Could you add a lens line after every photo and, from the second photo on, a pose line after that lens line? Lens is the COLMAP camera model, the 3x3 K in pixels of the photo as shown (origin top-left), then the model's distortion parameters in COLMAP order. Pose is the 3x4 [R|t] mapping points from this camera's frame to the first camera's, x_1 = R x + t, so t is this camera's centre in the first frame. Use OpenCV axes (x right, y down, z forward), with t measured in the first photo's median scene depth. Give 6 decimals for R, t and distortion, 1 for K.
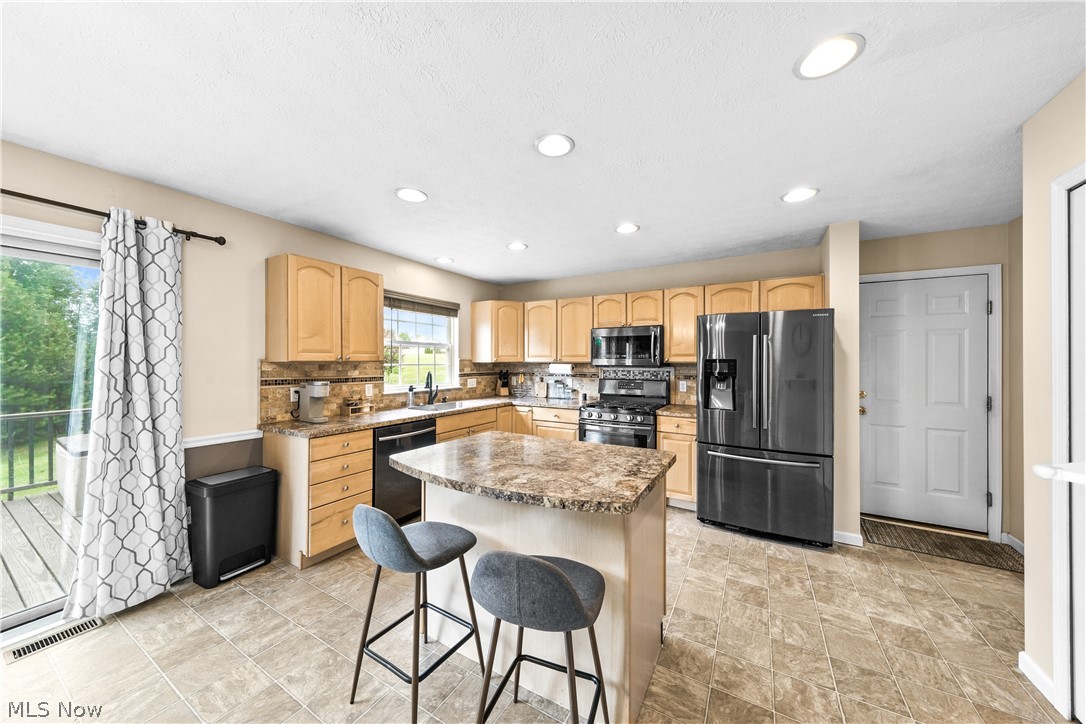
lens RADIAL K [[371.2, 0, 539.0], [0, 371.2, 361.0], [0, 0, 1]] dist [0.001770, 0.000062]
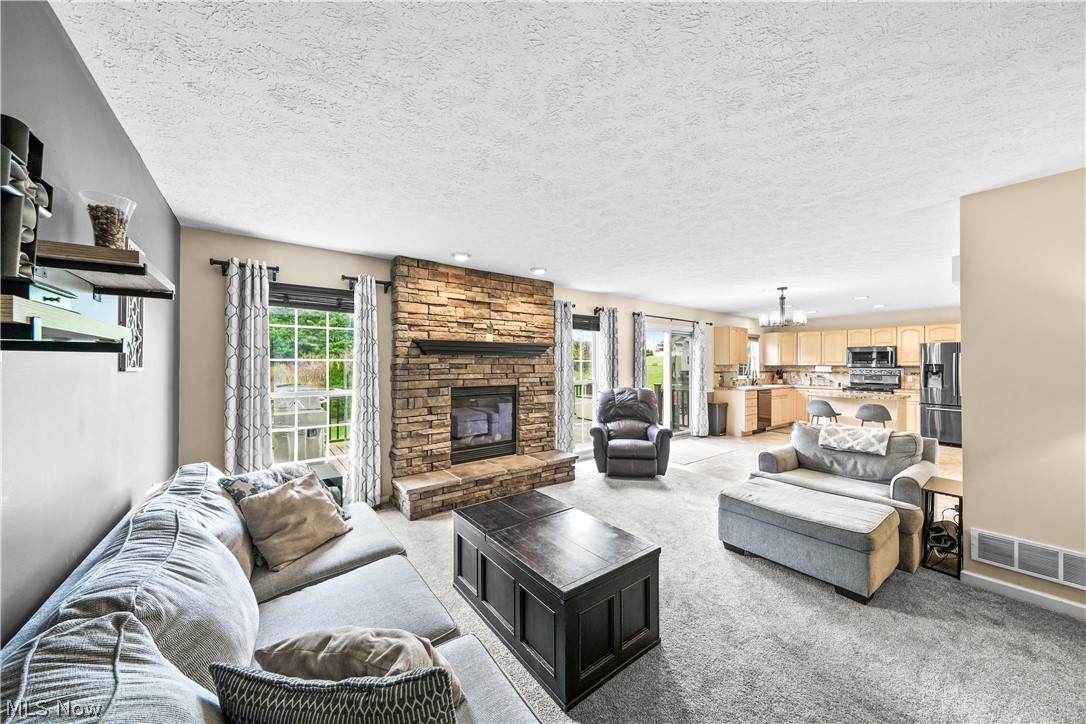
lens RADIAL K [[374.5, 0, 543.0], [0, 374.5, 362.0], [0, 0, 1]] dist [0.000603, 0.000004]
pose [[0.926586, -0.000181, -0.376084, -0.631756], [-0.001201, 0.999993, -0.003440, -0.005783], [0.376082, 0.003639, 0.926579, -1.481306]]
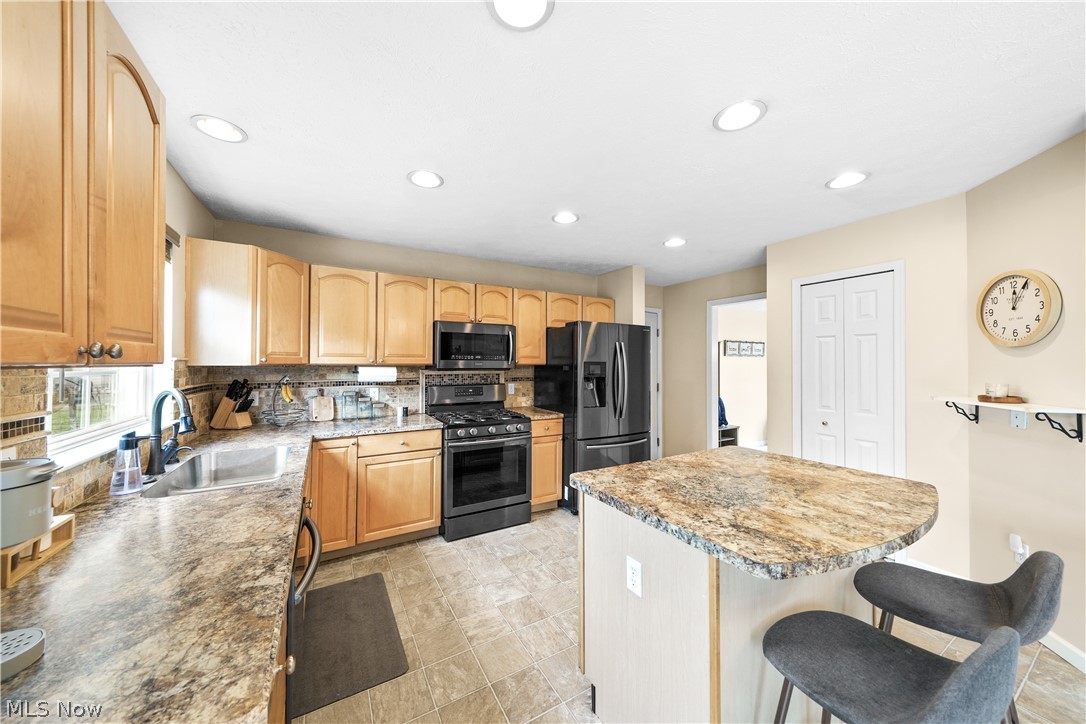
lens RADIAL K [[371.2, 0, 539.0], [0, 371.2, 361.0], [0, 0, 1]] dist [0.001770, 0.000062]
pose [[0.493686, 0.004773, 0.869627, -0.461346], [-0.003121, 0.999988, -0.003717, -0.002158], [-0.869634, -0.000879, 0.493696, 0.487097]]
